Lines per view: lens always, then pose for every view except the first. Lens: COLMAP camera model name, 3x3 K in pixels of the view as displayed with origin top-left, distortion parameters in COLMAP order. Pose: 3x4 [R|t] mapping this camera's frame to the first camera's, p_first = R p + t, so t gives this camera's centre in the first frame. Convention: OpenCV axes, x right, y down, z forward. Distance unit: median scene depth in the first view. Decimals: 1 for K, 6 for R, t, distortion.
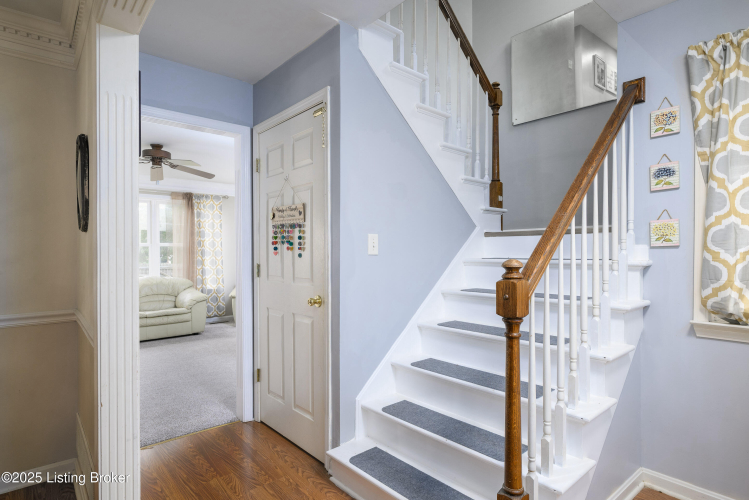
lens RADIAL K [[397.0, 0, 374.5], [0, 397.0, 250.0], [0, 0, 1]] dist [0.001259, 0.000146]
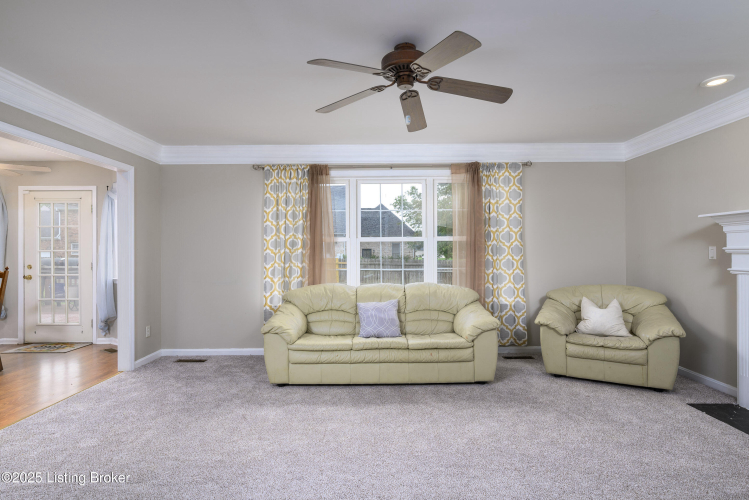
lens RADIAL K [[386.2, 0, 374.5], [0, 386.2, 250.0], [0, 0, 1]] dist [-0.001201, -0.000036]
pose [[0.751012, 0.001869, -0.660286, -0.157220], [0.000235, 0.999995, 0.003098, 0.005053], [0.660288, -0.002482, 0.751008, 0.387630]]
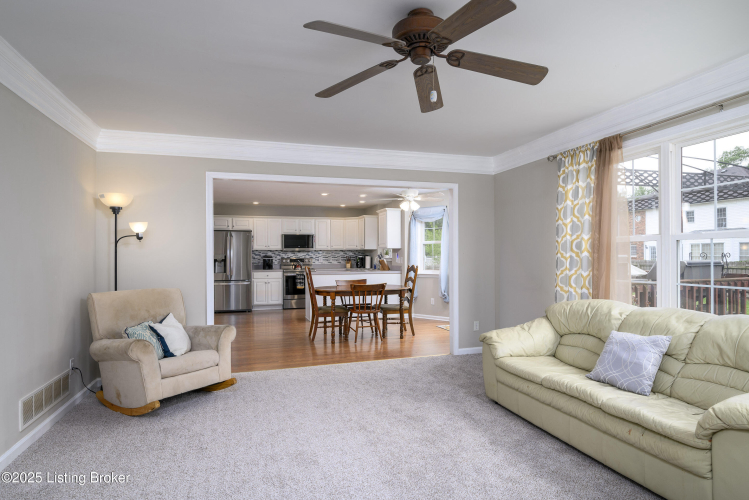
lens RADIAL K [[432.0, 0, 374.5], [0, 432.0, 250.0], [0, 0, 1]] dist [0.000877, -0.000323]
pose [[-0.420533, -0.005329, -0.907262, -0.051960], [0.006961, 0.999934, -0.009100, 0.005563], [0.907251, -0.010143, -0.420468, 0.775437]]
